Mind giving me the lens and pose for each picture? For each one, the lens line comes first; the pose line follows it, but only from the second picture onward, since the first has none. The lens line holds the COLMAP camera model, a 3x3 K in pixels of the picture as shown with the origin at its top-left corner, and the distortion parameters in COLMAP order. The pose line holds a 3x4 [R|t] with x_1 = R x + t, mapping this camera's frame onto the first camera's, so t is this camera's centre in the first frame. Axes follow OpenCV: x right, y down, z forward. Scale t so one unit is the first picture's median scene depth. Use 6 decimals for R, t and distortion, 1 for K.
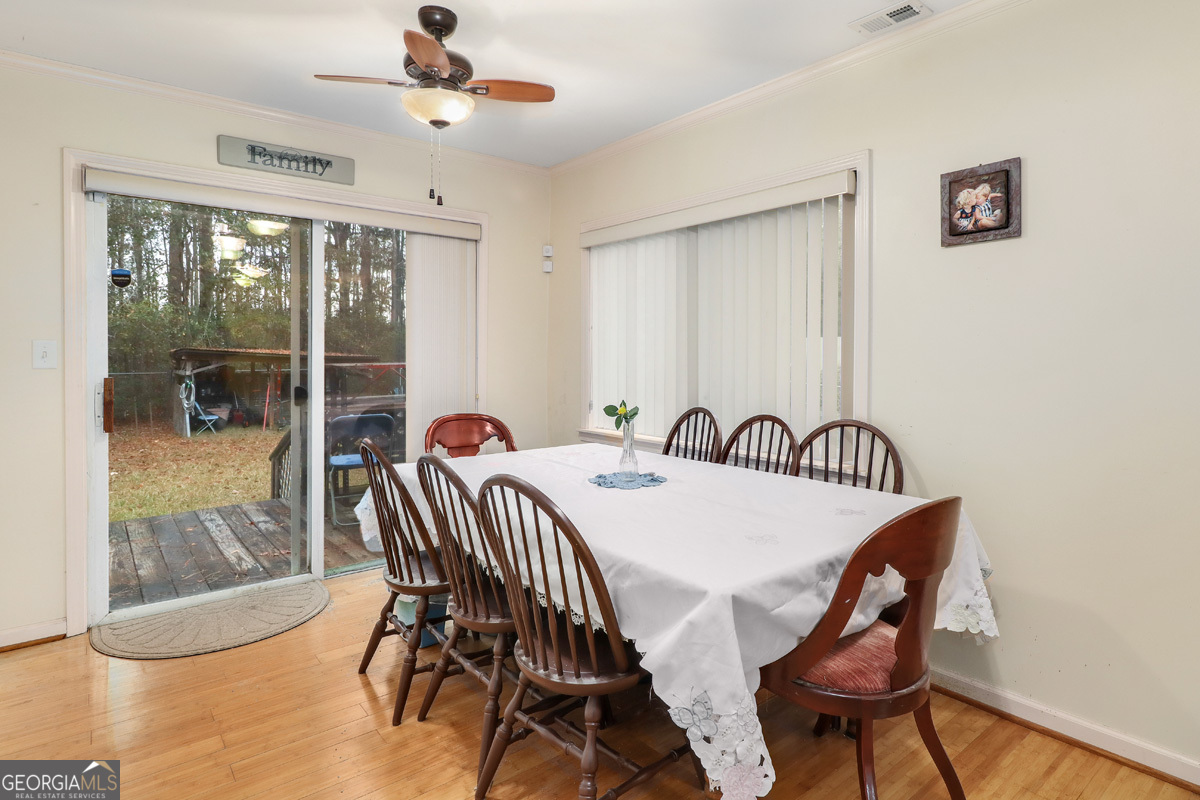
lens RADIAL K [[641.6, 0, 600.7], [0, 641.6, 369.2], [0, 0, 1]] dist [0.000783, -0.000702]
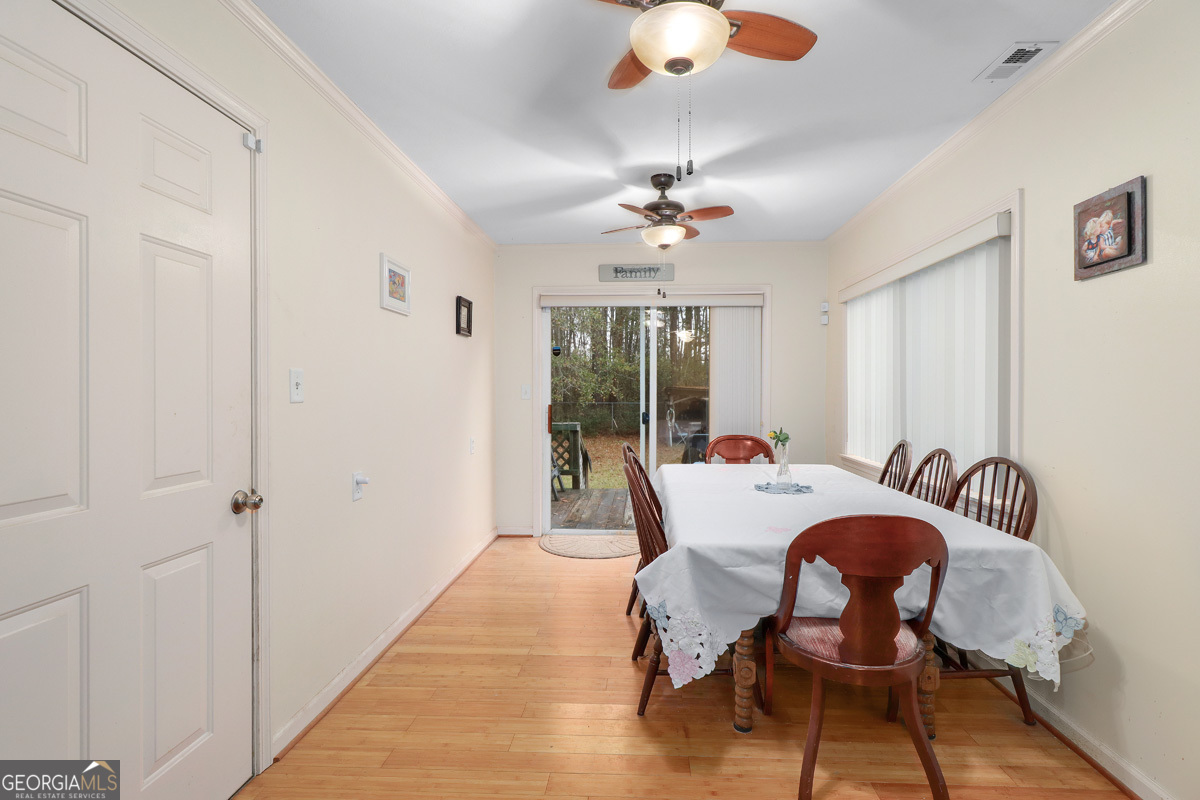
lens RADIAL K [[541.7, 0, 600.0], [0, 541.7, 400.0], [0, 0, 1]] dist [-0.000160, -0.000209]
pose [[0.723376, 0.009770, -0.690385, 0.561218], [-0.012302, 0.999924, 0.001261, -0.005718], [0.690345, 0.007582, 0.723441, -0.067701]]
